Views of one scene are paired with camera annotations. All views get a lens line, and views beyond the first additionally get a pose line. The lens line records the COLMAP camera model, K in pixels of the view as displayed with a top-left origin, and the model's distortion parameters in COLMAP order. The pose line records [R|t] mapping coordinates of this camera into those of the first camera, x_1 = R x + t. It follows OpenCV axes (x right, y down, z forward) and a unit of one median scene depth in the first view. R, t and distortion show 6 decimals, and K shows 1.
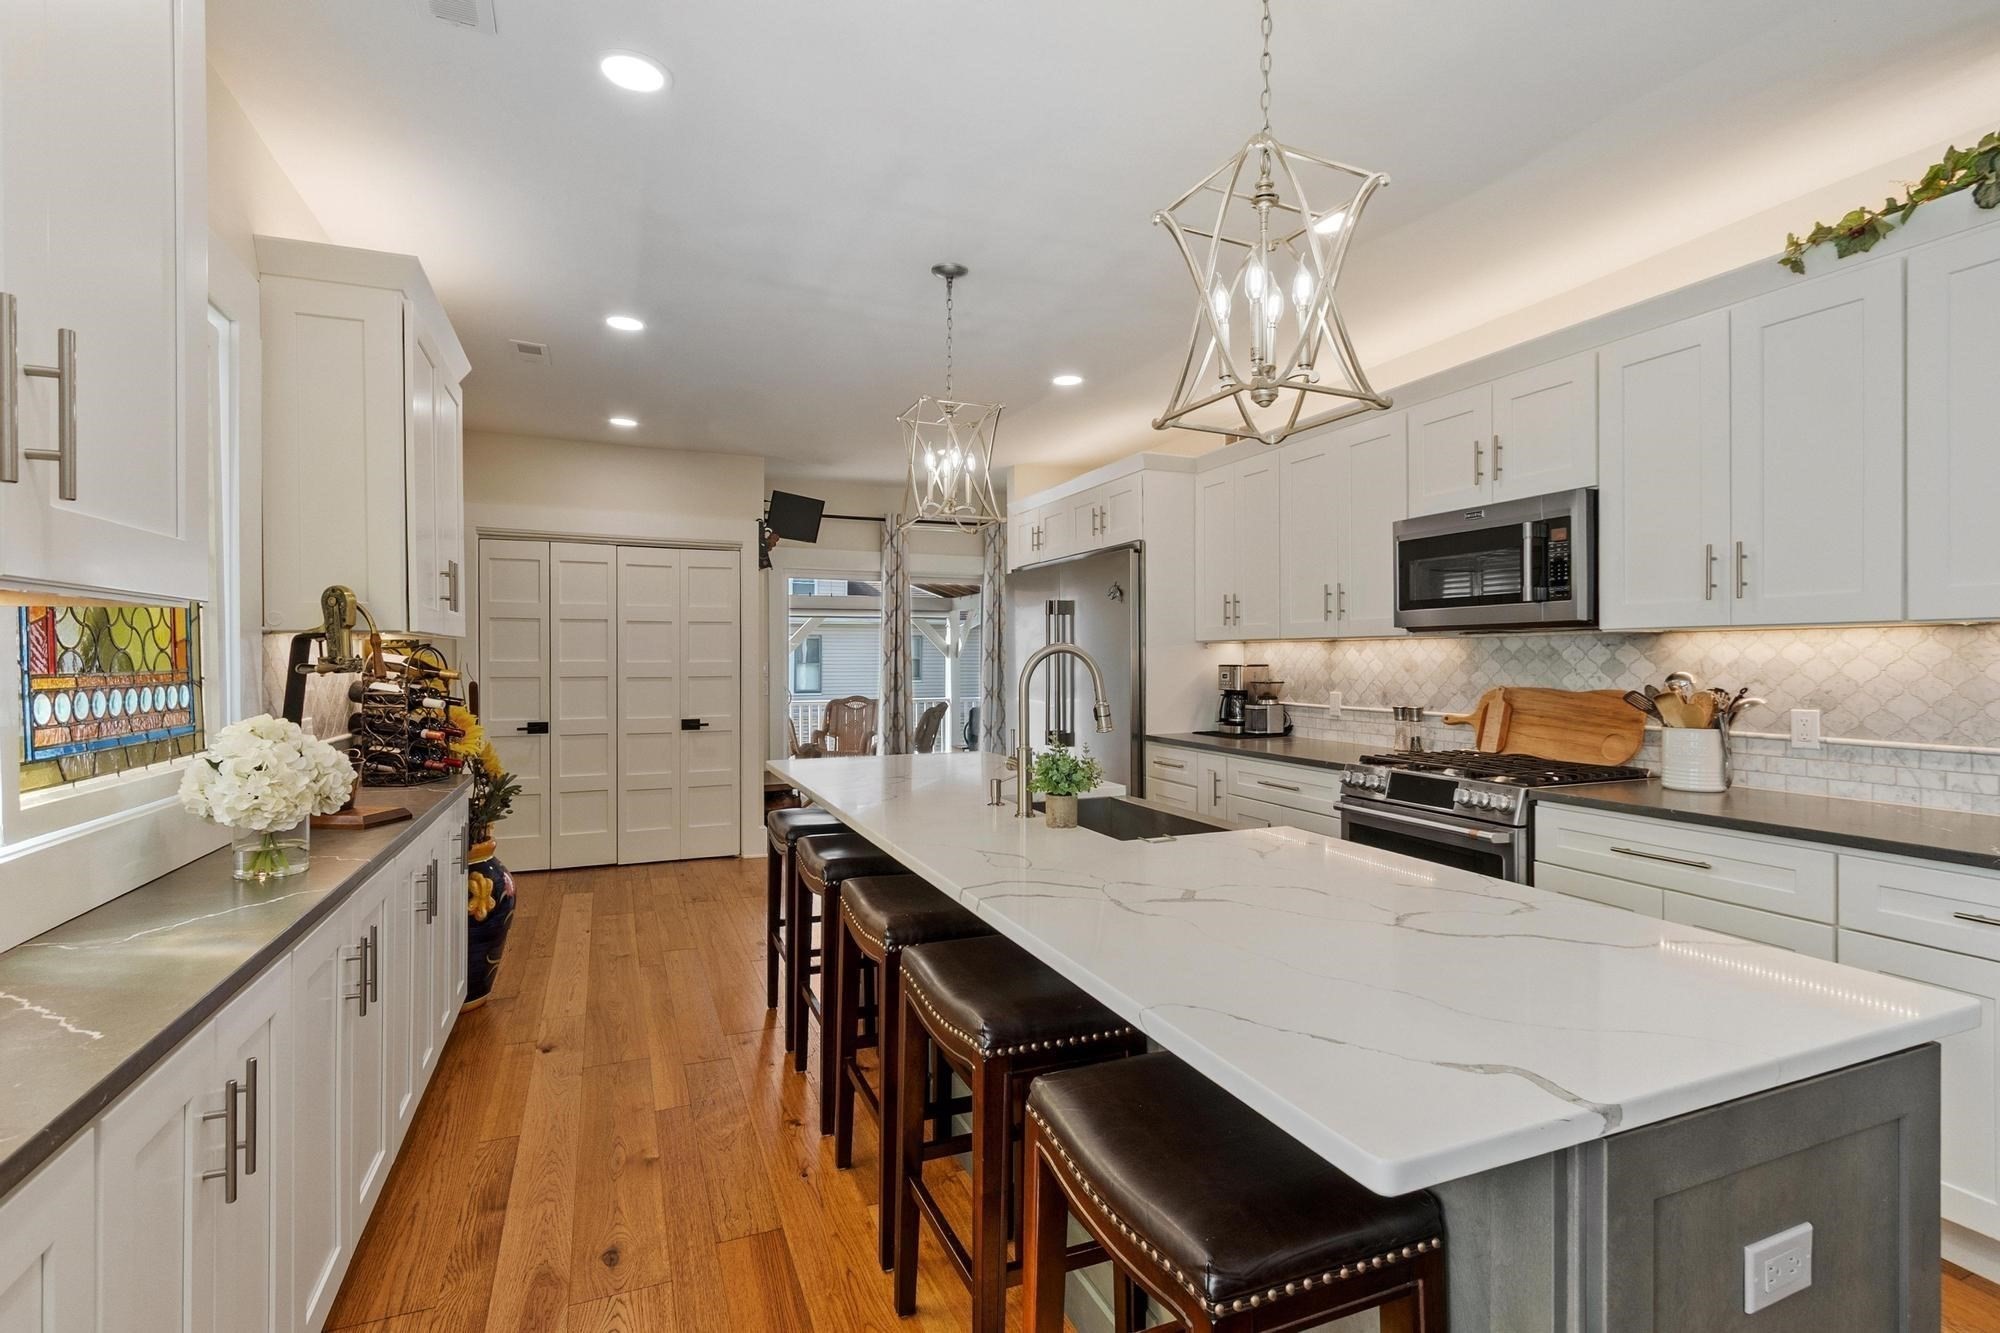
lens RADIAL K [[917.7, 0, 1034.3], [0, 917.7, 661.6], [0, 0, 1]] dist [0.006631, -0.001037]
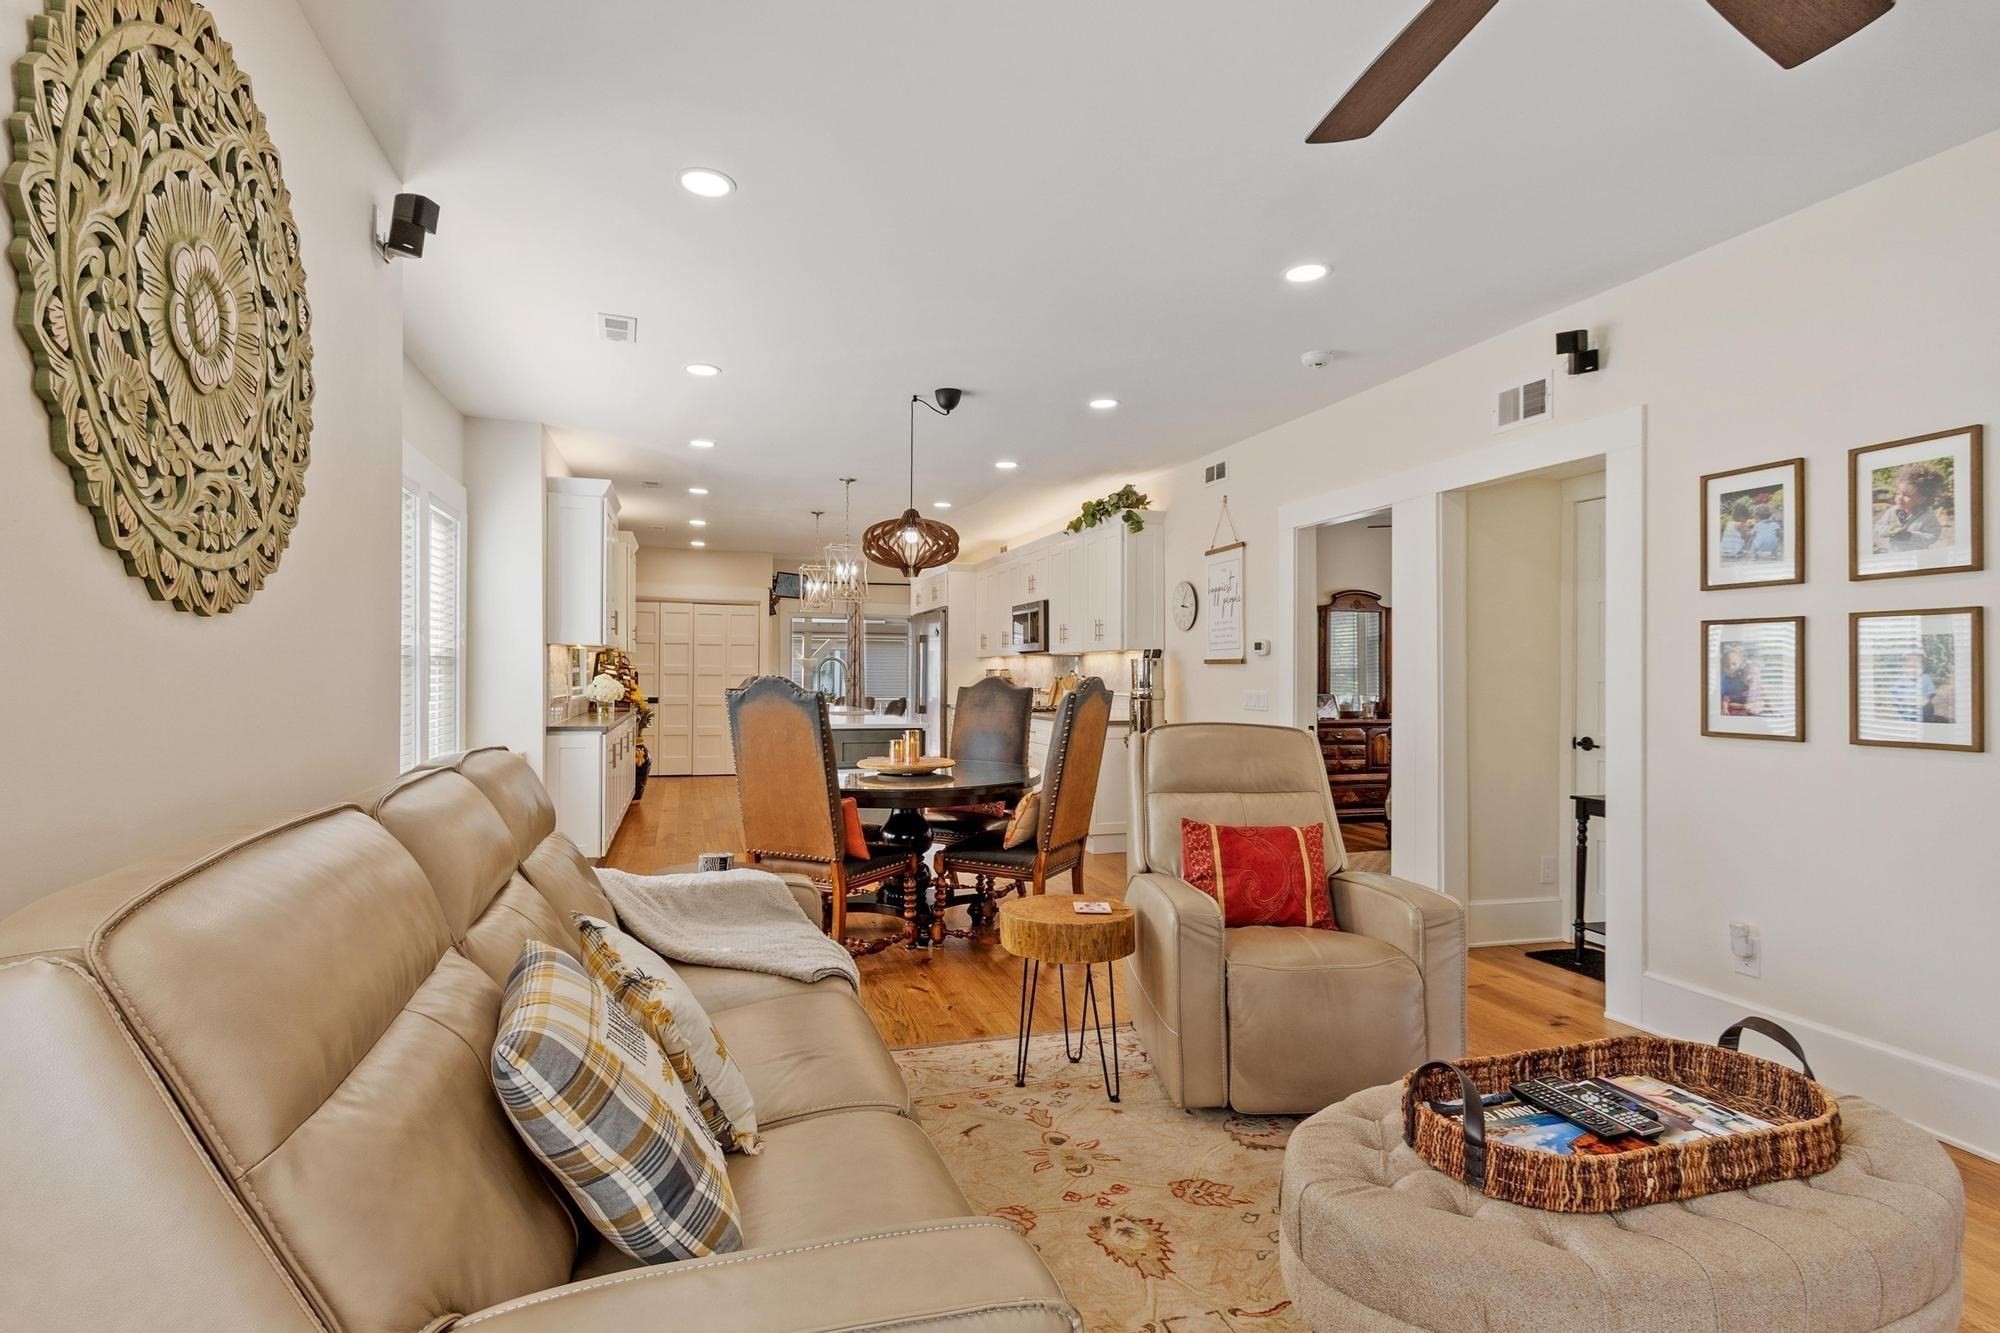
lens RADIAL K [[974.4, 0, 1021.2], [0, 974.4, 669.5], [0, 0, 1]] dist [0.002828, -0.000952]
pose [[0.994276, 0.008319, -0.106515, 0.727973], [-0.009273, 0.999921, -0.008465, 0.030615], [0.106437, 0.009404, 0.994275, -1.558331]]
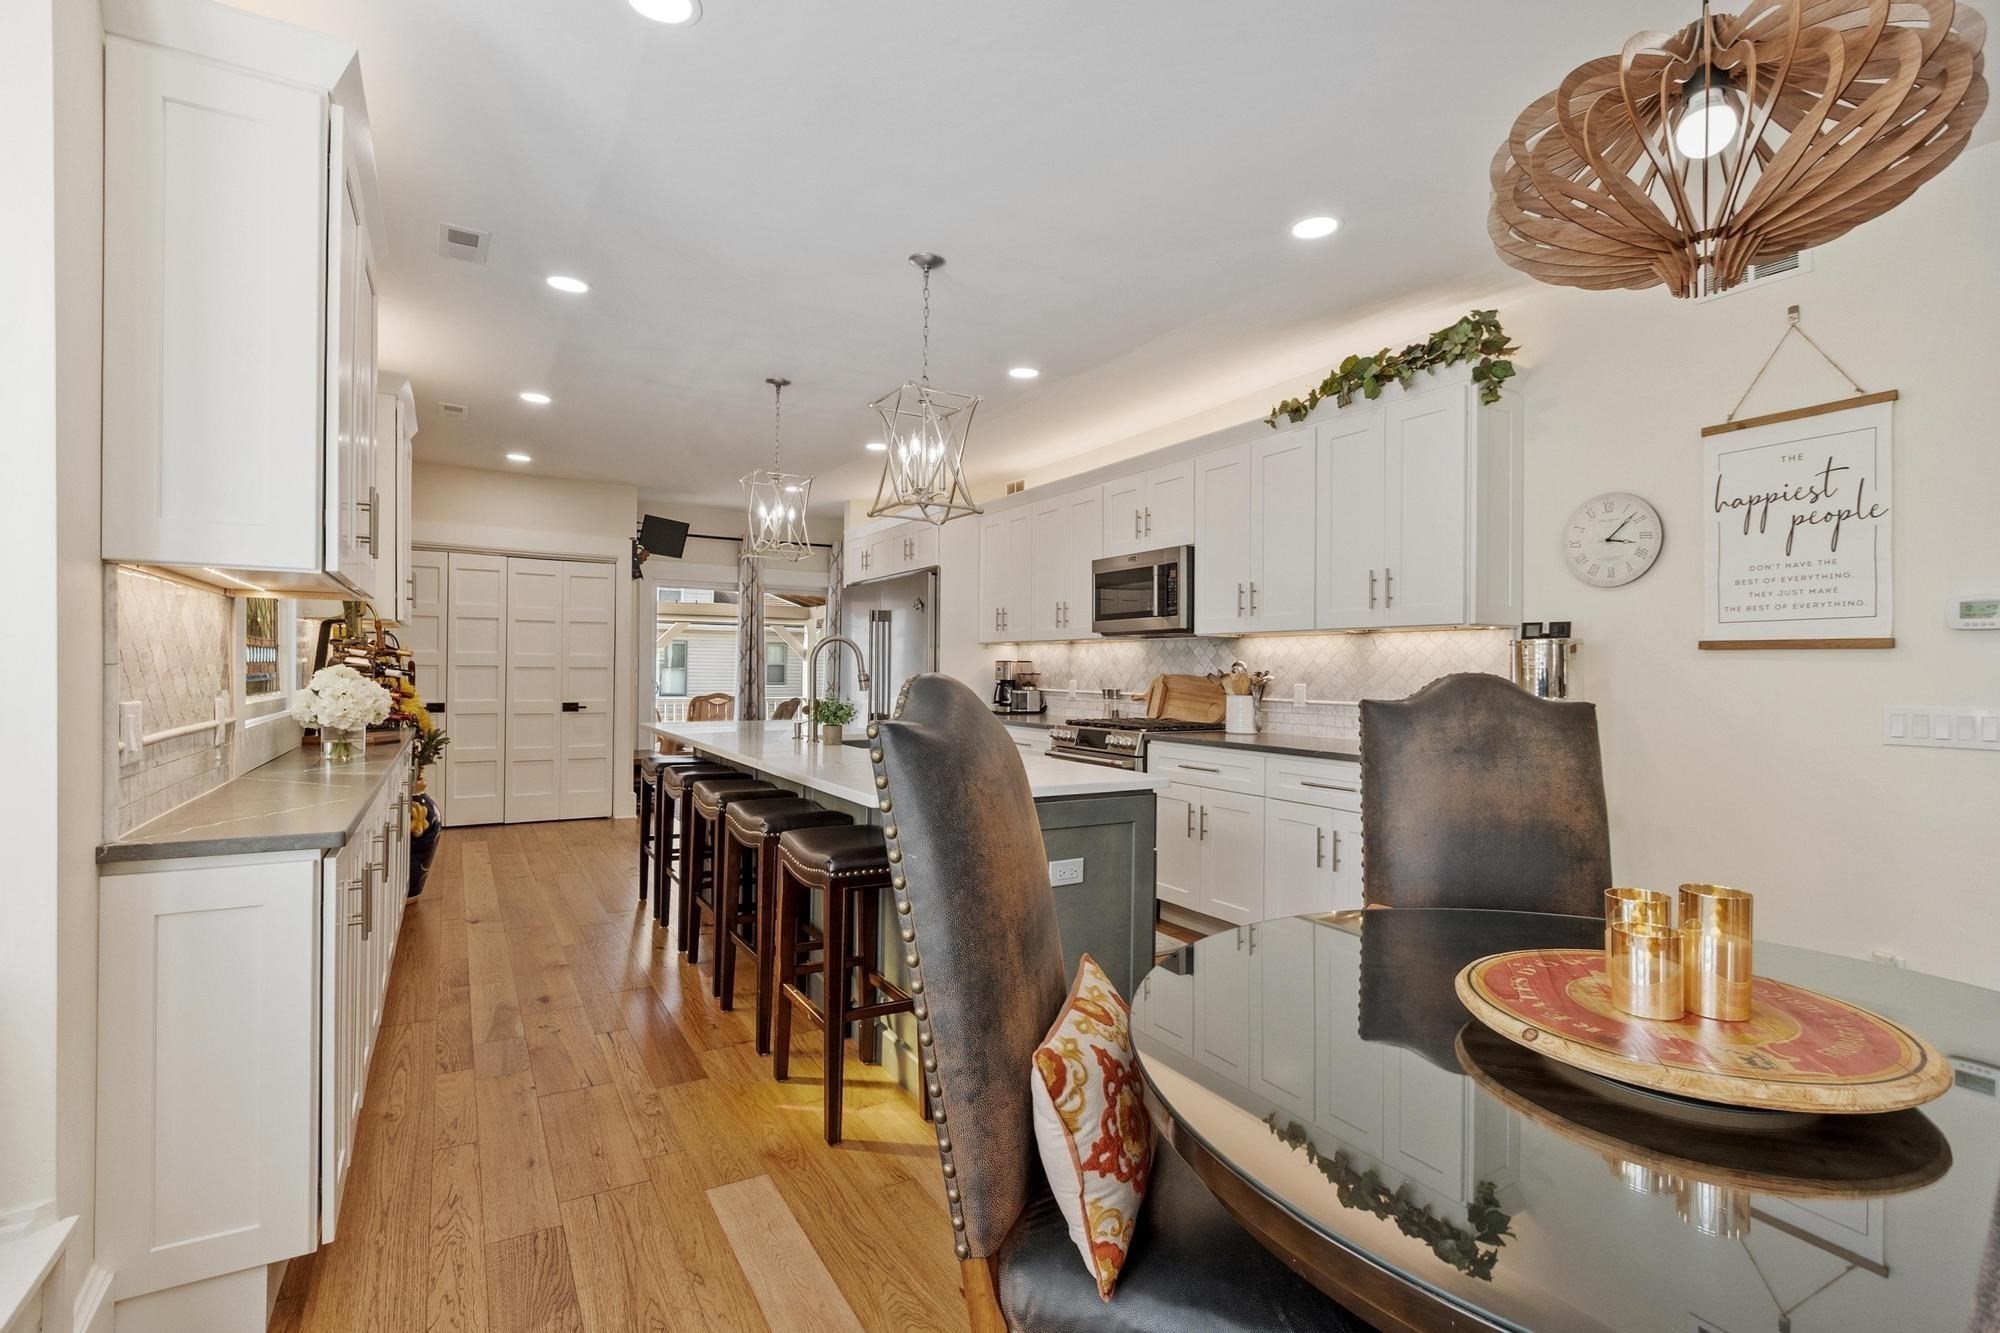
lens RADIAL K [[898.3, 0, 1027.2], [0, 898.3, 669.7], [0, 0, 1]] dist [0.005789, 0.000156]
pose [[0.991017, 0.011988, 0.133195, 0.107211], [-0.011477, 0.999924, -0.004607, 0.031876], [-0.133240, 0.003037, 0.991079, -0.434707]]
